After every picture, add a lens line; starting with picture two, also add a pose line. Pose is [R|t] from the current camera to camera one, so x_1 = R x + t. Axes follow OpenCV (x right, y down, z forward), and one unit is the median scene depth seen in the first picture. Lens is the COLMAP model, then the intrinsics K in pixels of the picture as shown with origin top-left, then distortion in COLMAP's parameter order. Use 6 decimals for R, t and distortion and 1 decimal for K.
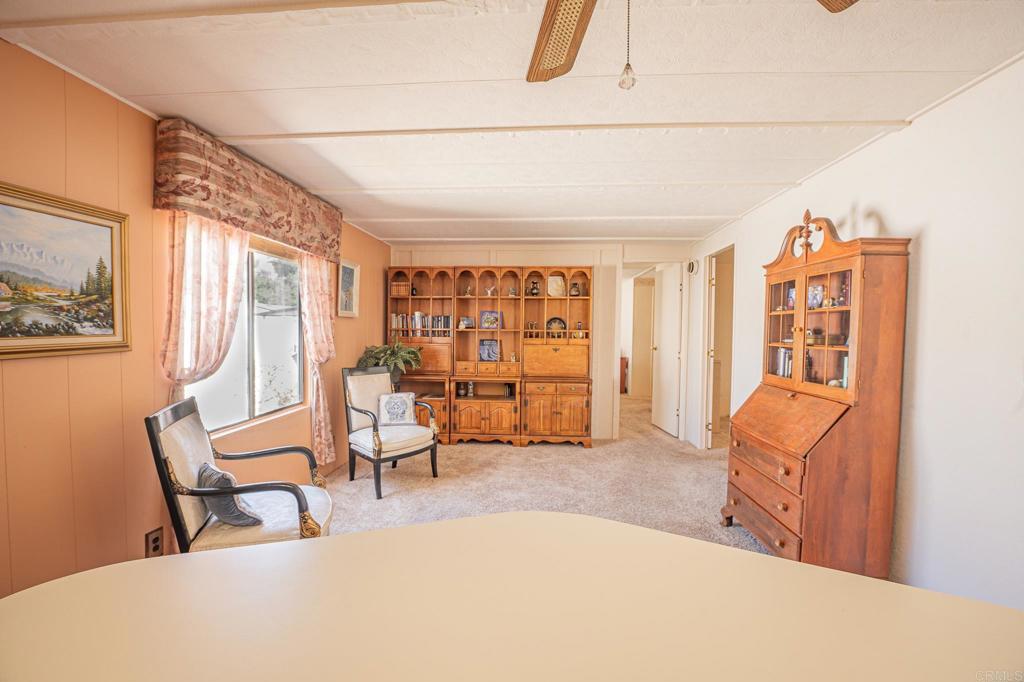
lens RADIAL K [[412.4, 0, 512.0], [0, 412.4, 341.0], [0, 0, 1]] dist [-0.018828, 0.000169]
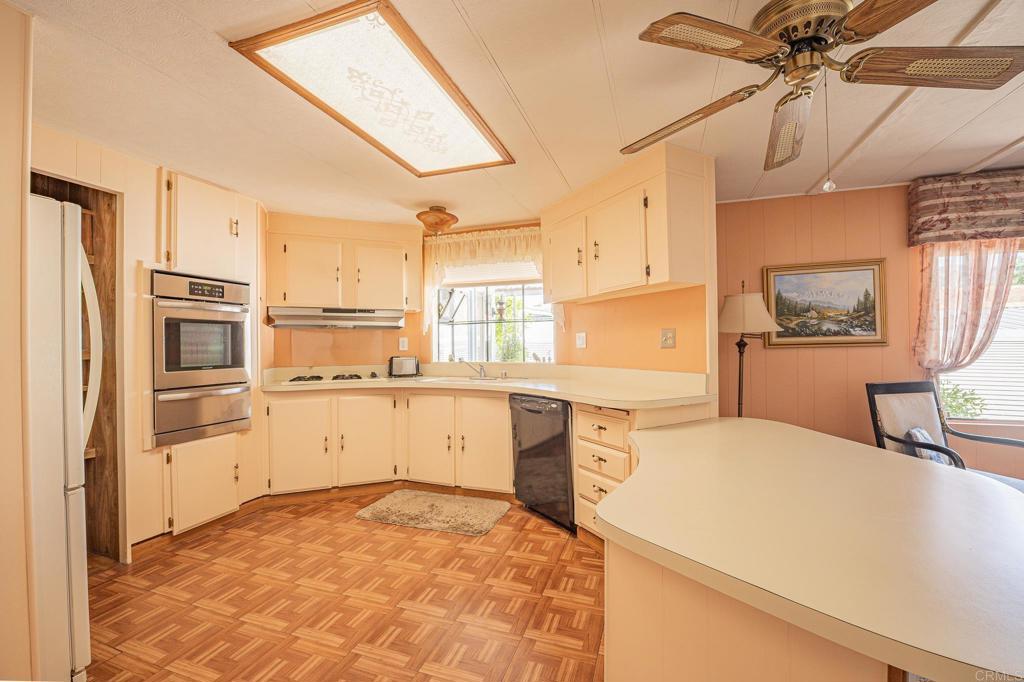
lens RADIAL K [[425.8, 0, 512.0], [0, 425.8, 341.0], [0, 0, 1]] dist [-0.020819, 0.000137]
pose [[-0.260542, -0.016085, -0.965329, 0.497133], [-0.023289, 0.999675, -0.010372, 0.029122], [0.965182, 0.019780, -0.260832, 0.021375]]
